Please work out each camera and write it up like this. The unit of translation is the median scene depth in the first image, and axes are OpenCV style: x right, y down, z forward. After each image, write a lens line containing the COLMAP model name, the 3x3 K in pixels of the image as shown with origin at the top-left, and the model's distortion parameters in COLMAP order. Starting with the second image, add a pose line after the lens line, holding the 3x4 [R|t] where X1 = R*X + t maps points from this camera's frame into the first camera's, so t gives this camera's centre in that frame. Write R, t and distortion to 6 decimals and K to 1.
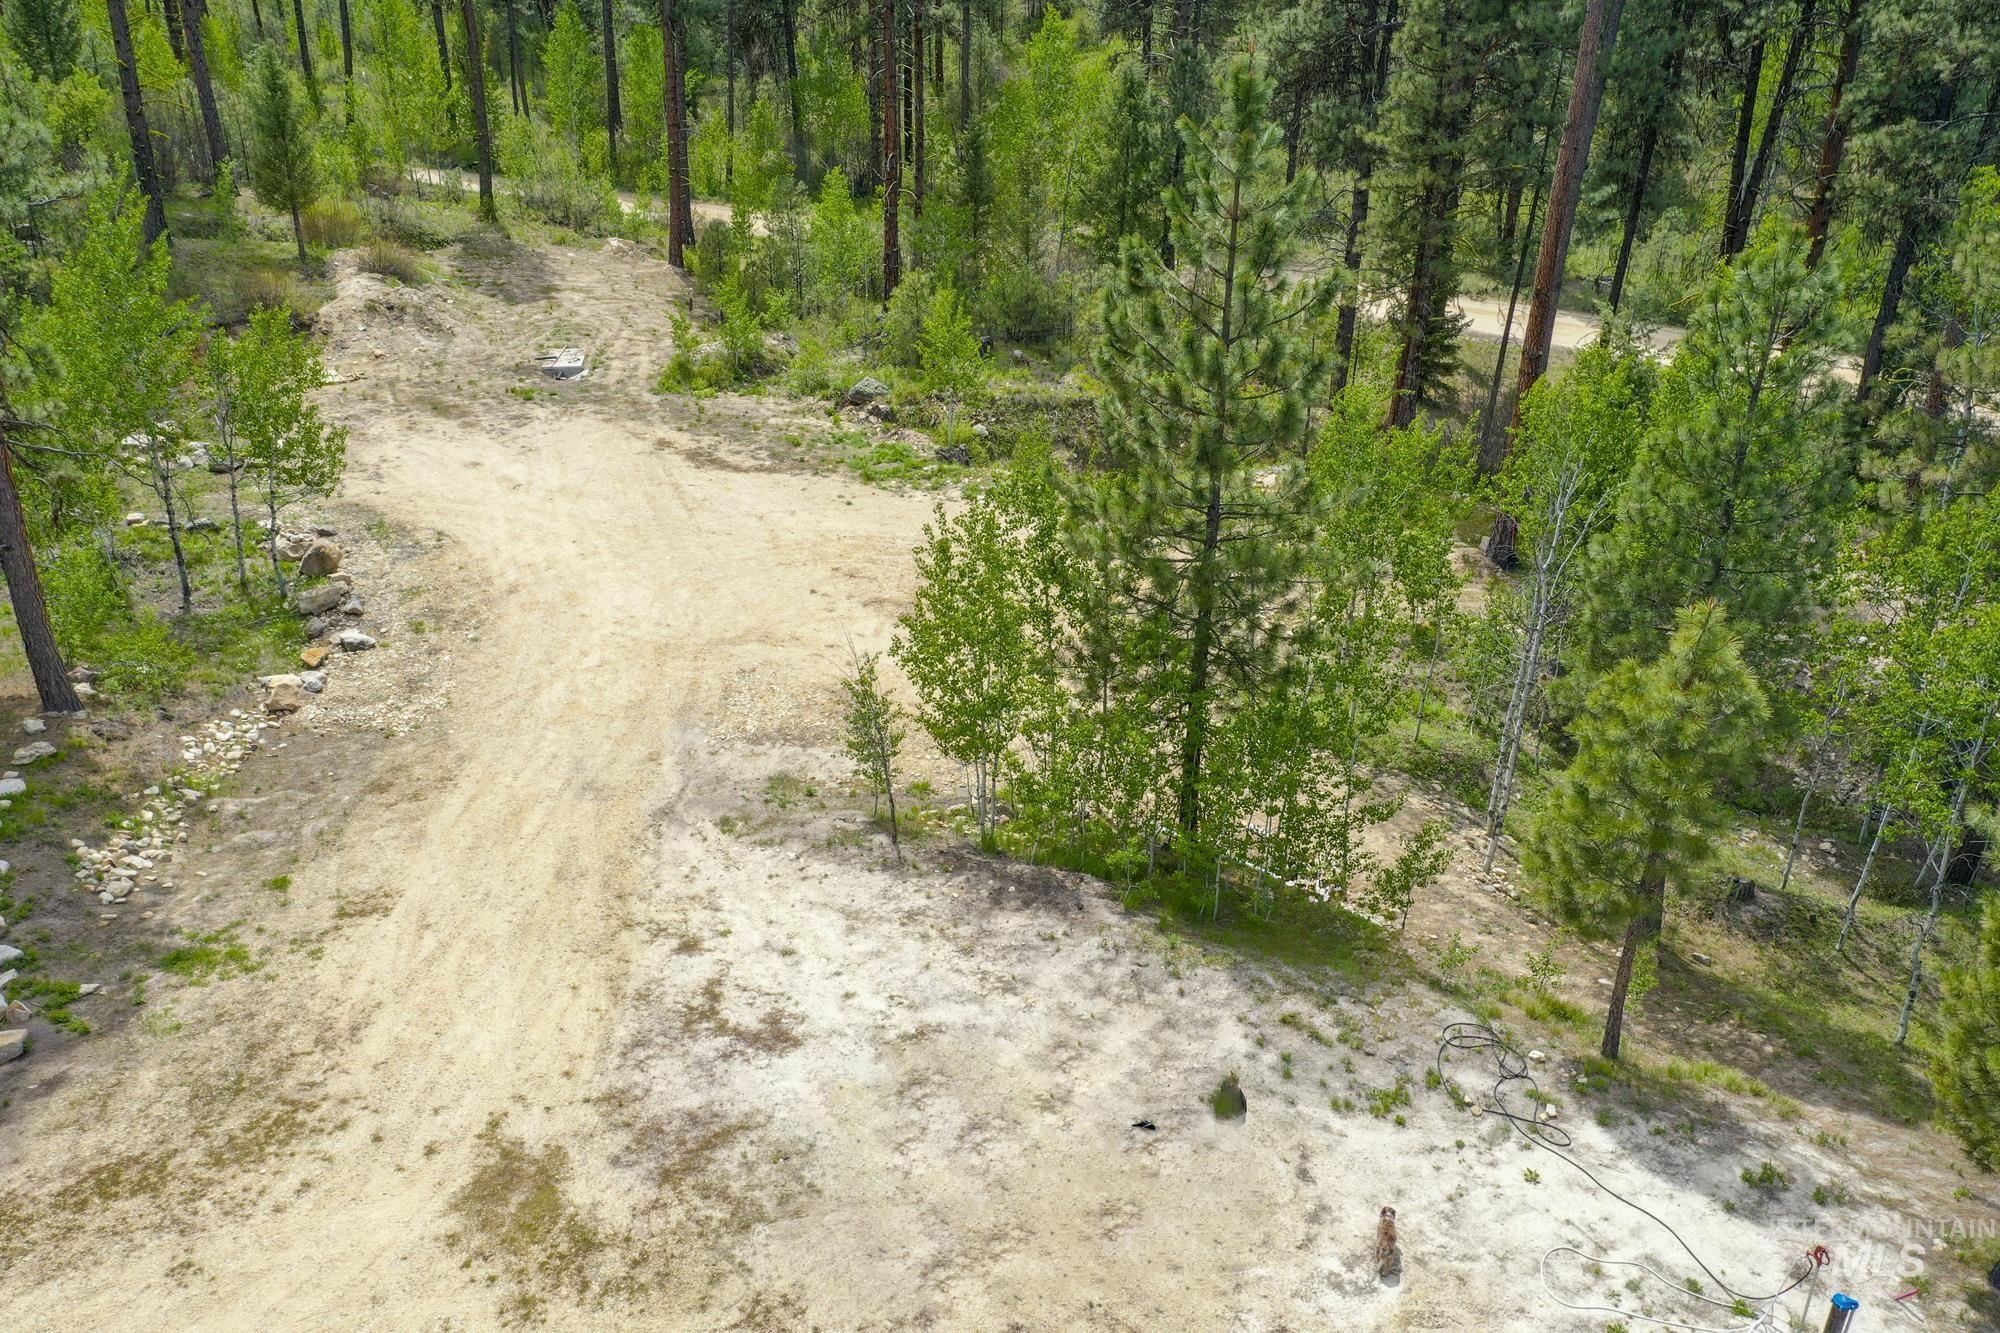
lens RADIAL K [[1600.4, 0, 992.2], [0, 1600.4, 663.4], [0, 0, 1]] dist [0.014572, 0.017492]
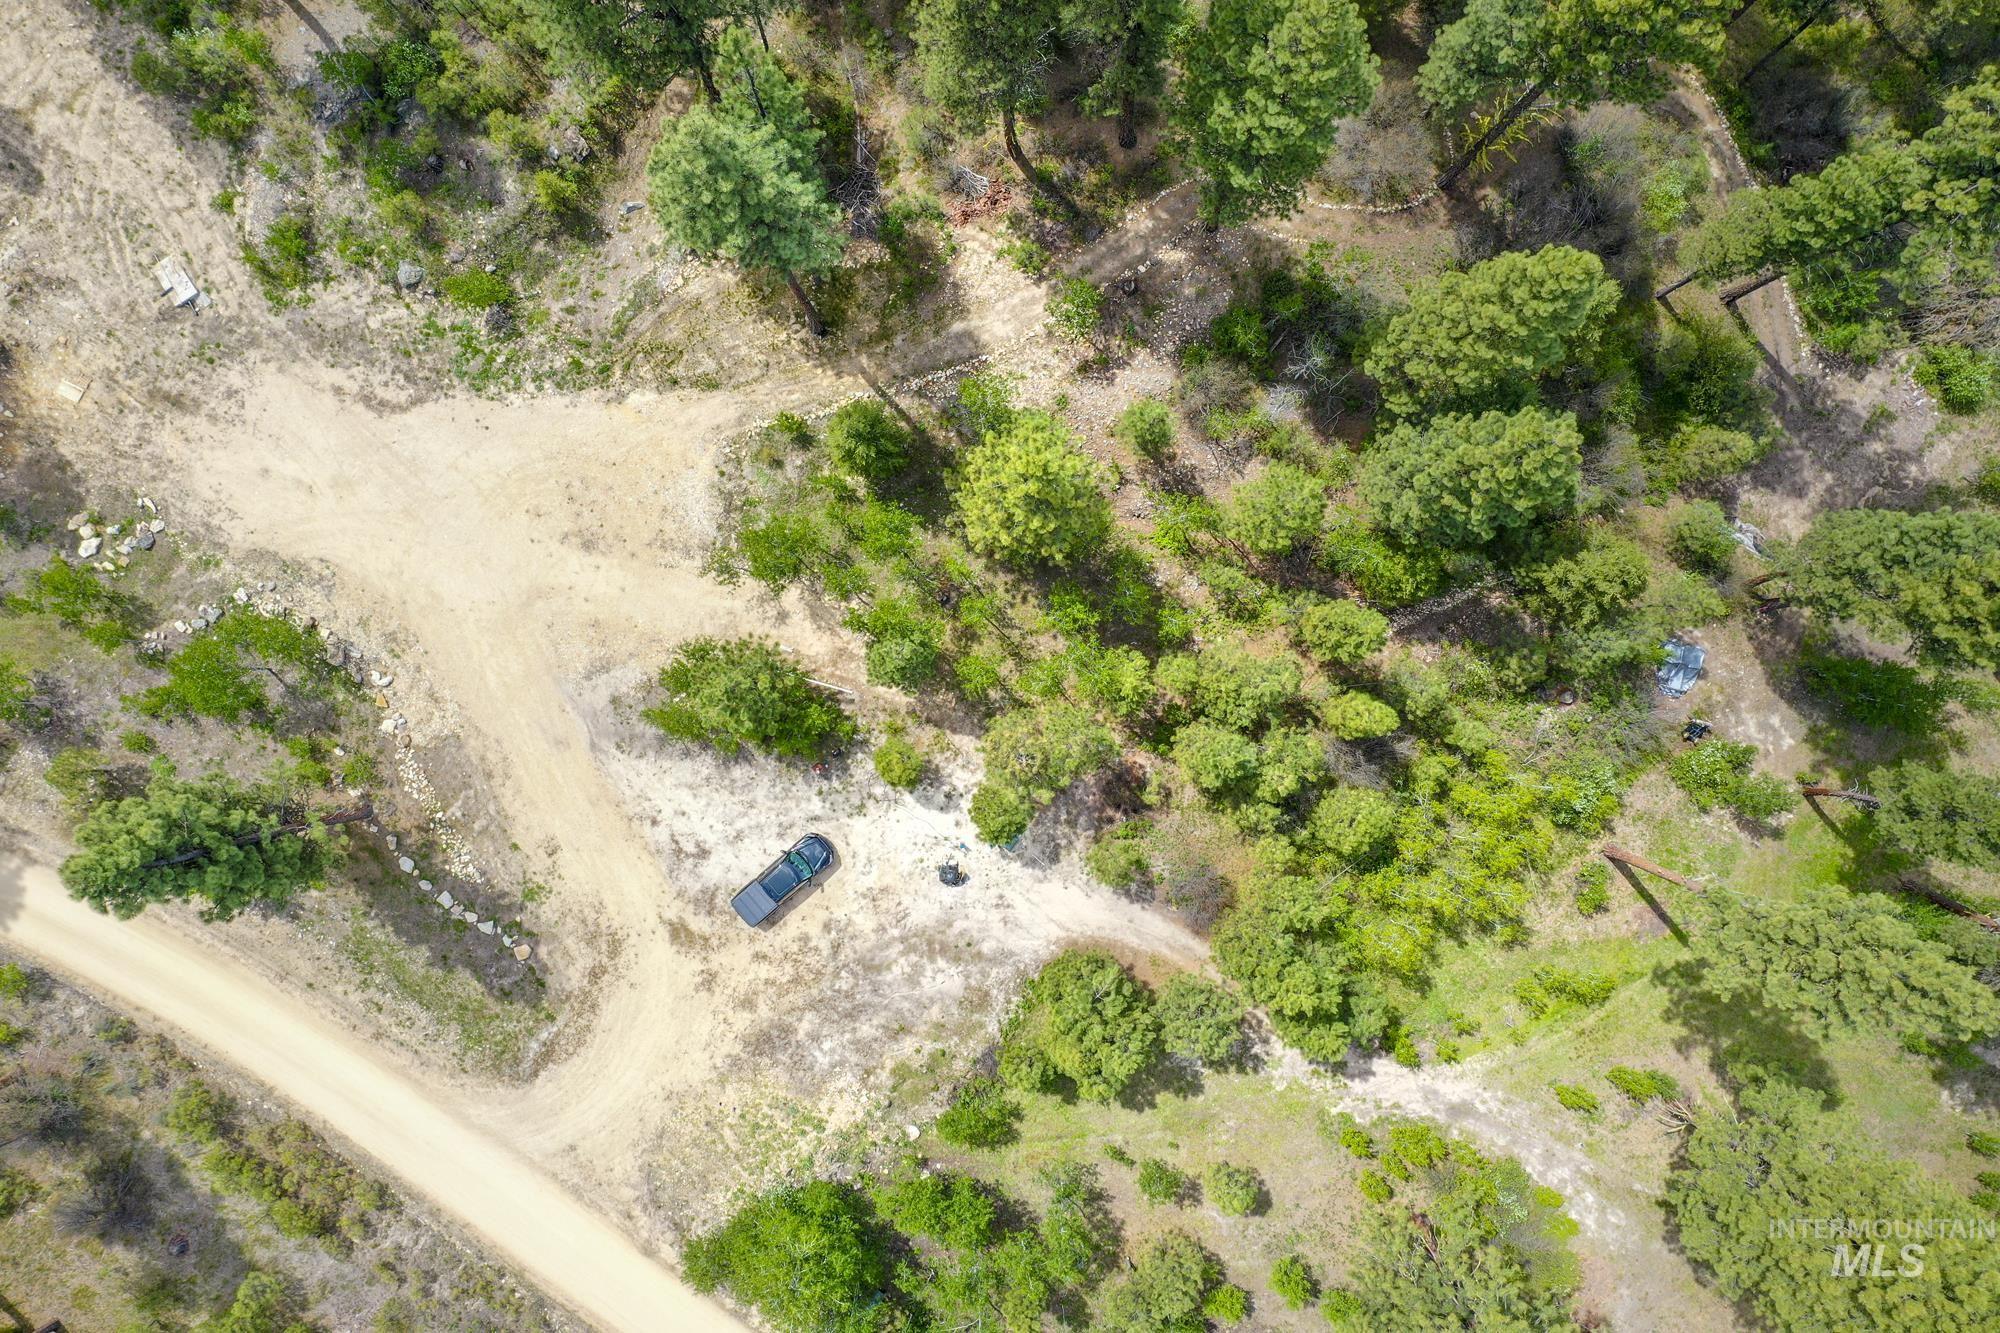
lens RADIAL K [[1600.4, 0, 992.2], [0, 1600.4, 663.4], [0, 0, 1]] dist [0.014572, 0.017492]
pose [[0.904333, -0.425977, -0.026927, 0.340957], [0.207271, 0.383129, 0.900139, -1.414267], [-0.373122, -0.819607, 0.434769, -0.219932]]
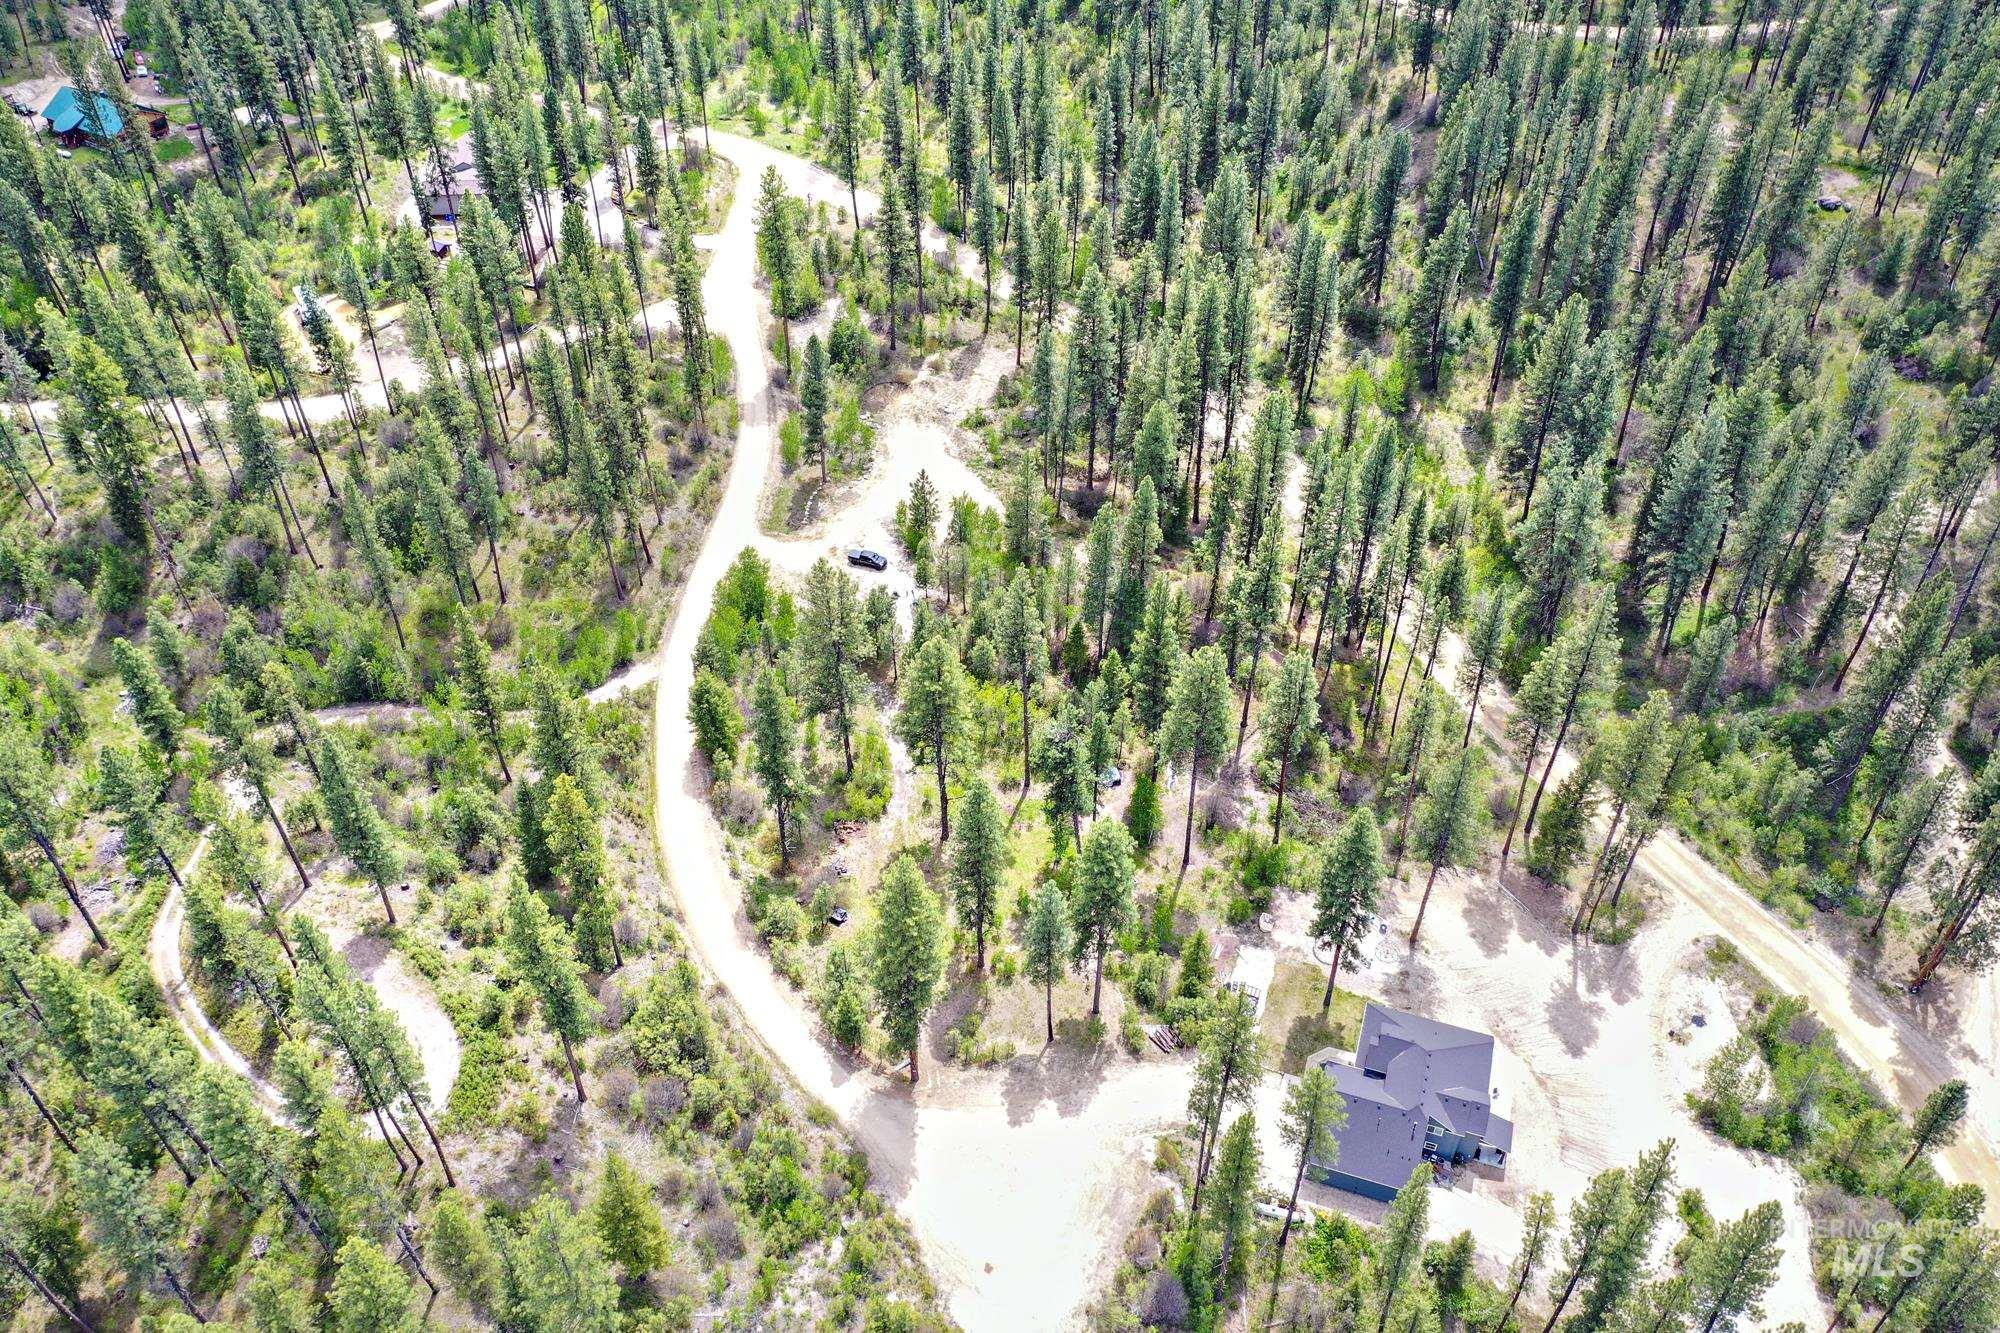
lens RADIAL K [[1600.4, 0, 992.2], [0, 1600.4, 663.4], [0, 0, 1]] dist [0.014572, 0.017492]
pose [[0.817783, 0.371852, -0.439269, 2.456283], [-0.241113, 0.914397, 0.325181, -1.207928], [0.522586, -0.160013, 0.837436, -3.354987]]
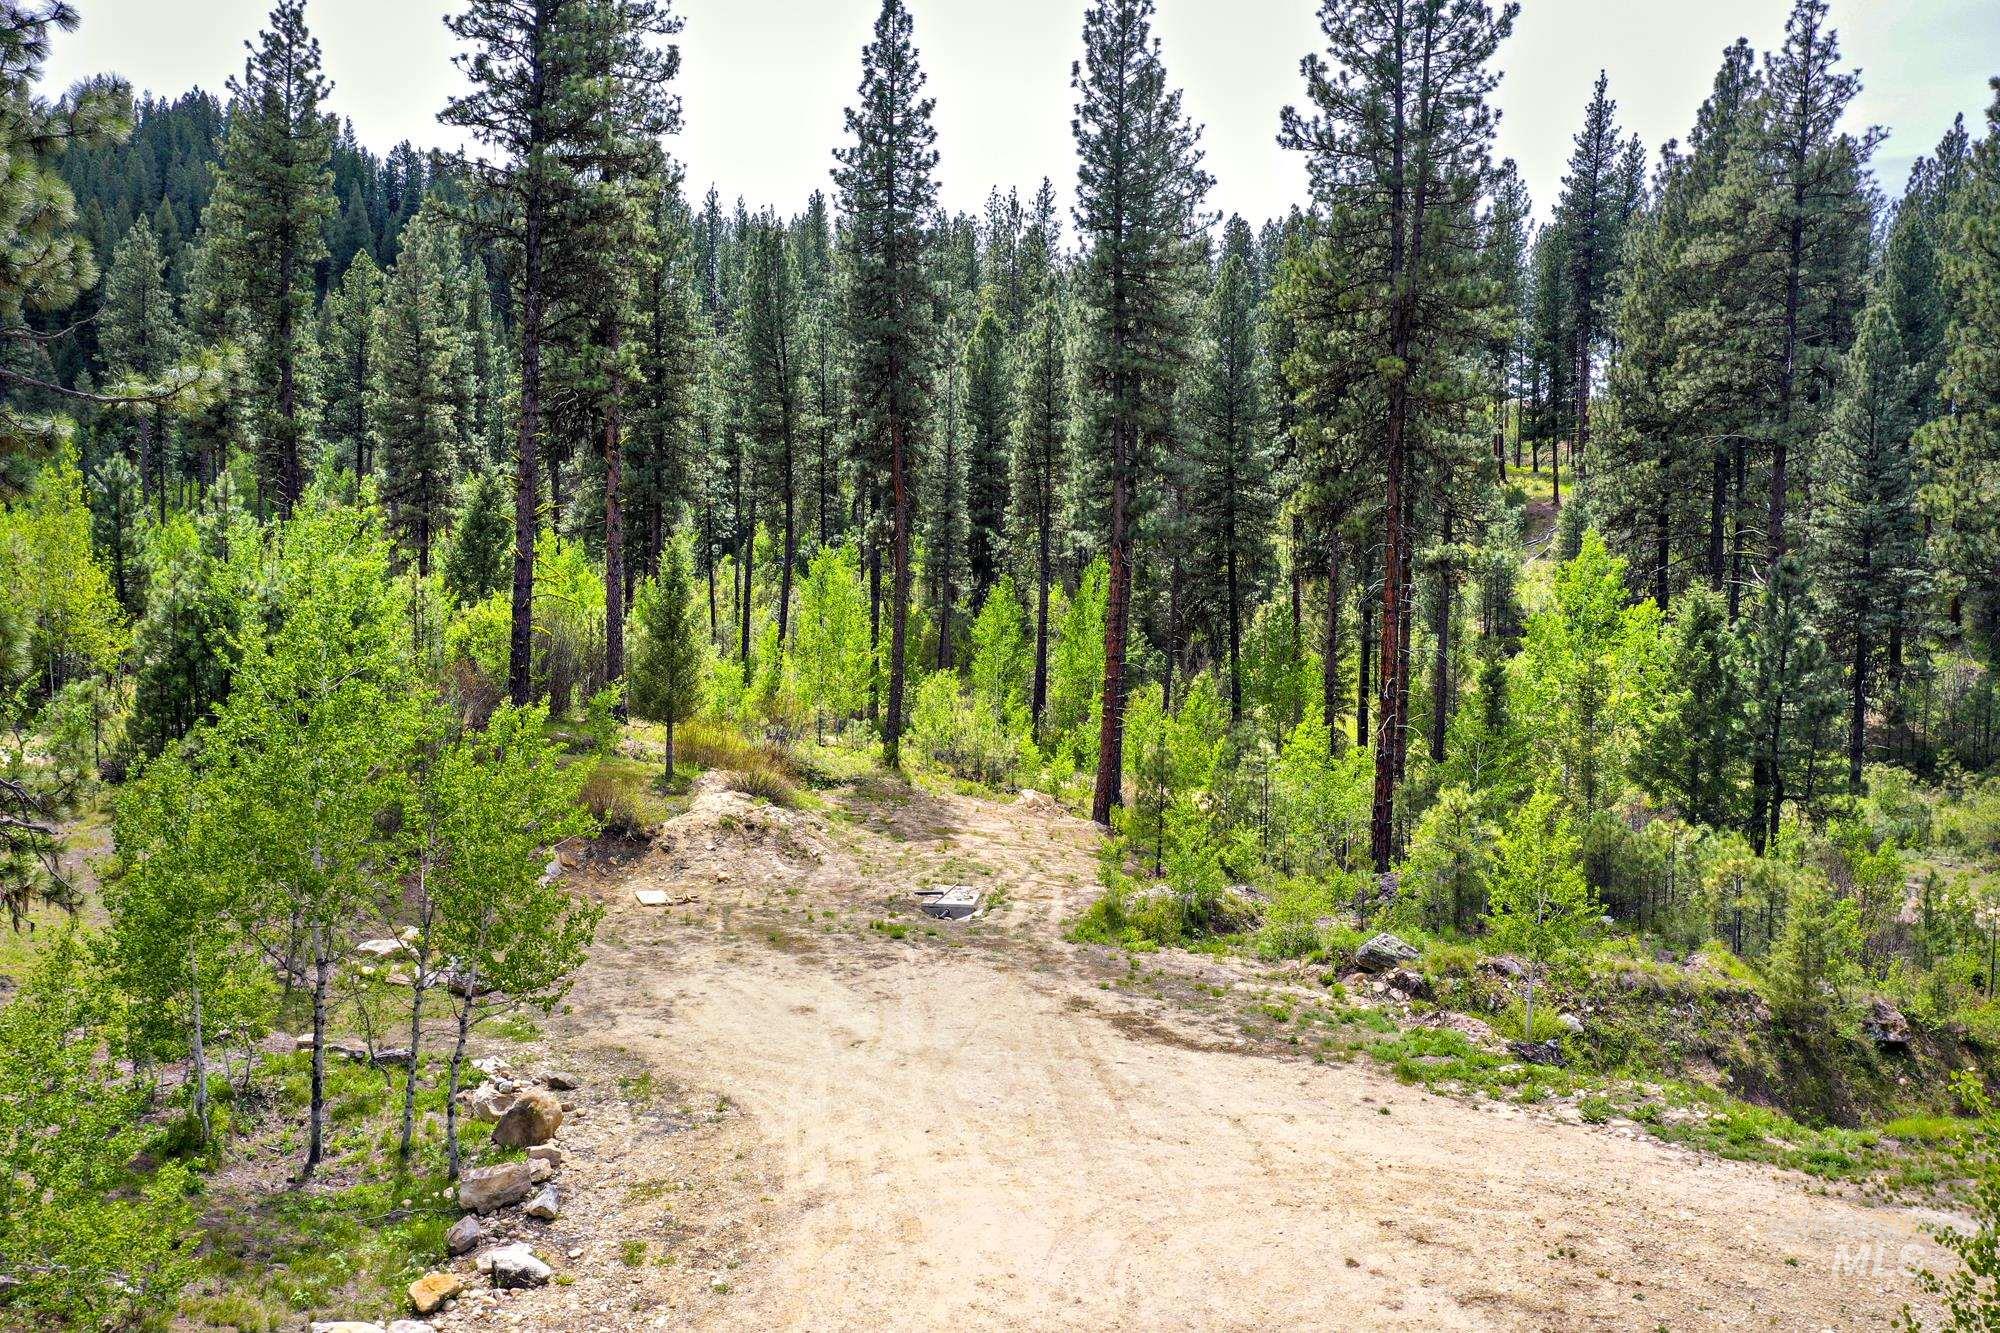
lens RADIAL K [[1600.4, 0, 992.2], [0, 1600.4, 663.4], [0, 0, 1]] dist [0.014572, 0.017492]
pose [[0.970020, 0.017687, -0.242380, -0.082517], [-0.111863, 0.917908, -0.380699, -0.009580], [0.215749, 0.396399, 0.892368, 0.346536]]
